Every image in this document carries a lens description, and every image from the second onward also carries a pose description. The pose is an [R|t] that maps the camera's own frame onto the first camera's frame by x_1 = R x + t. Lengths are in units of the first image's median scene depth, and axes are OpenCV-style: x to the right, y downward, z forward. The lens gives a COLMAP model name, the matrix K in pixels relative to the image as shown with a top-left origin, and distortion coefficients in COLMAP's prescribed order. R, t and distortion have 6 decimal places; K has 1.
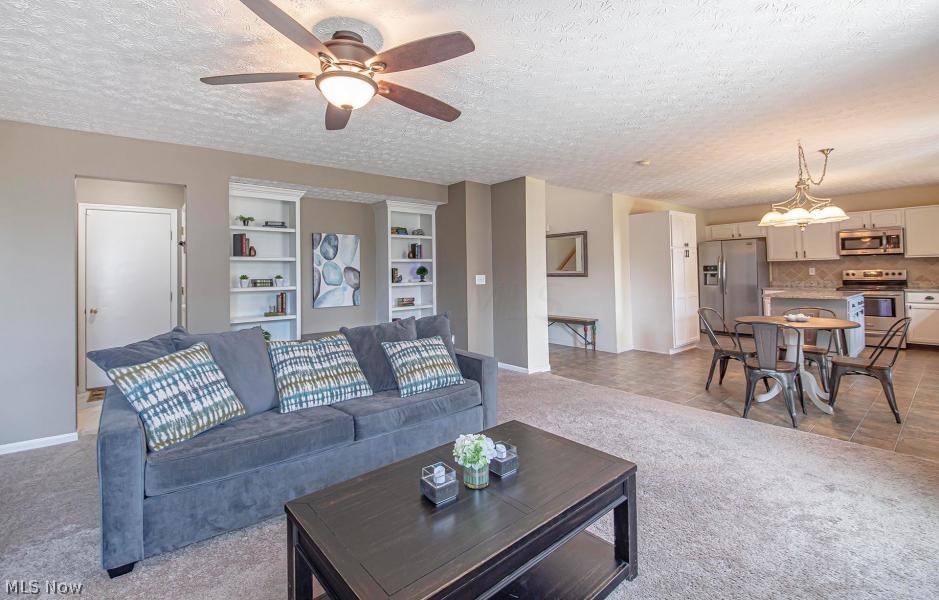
lens RADIAL K [[410.3, 0, 450.2], [0, 410.3, 265.1], [0, 0, 1]] dist [-0.018089, -0.001179]
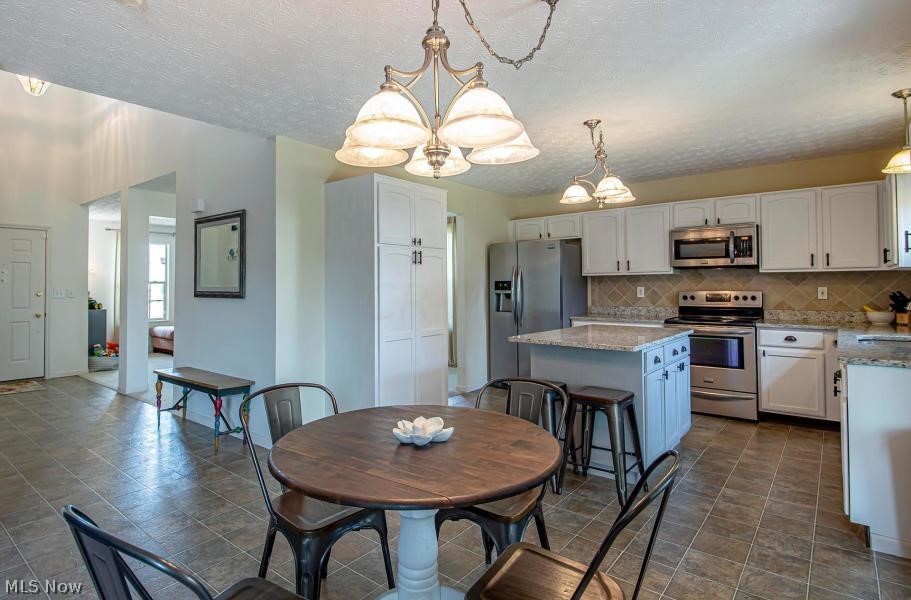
lens RADIAL K [[474.1, 0, 440.9], [0, 474.1, 275.7], [0, 0, 1]] dist [0.005633, -0.001204]
pose [[0.975573, 0.019560, 0.218802, 0.463166], [-0.017698, 0.999789, -0.010470, 0.002878], [-0.218961, 0.006342, 0.975713, 0.363354]]
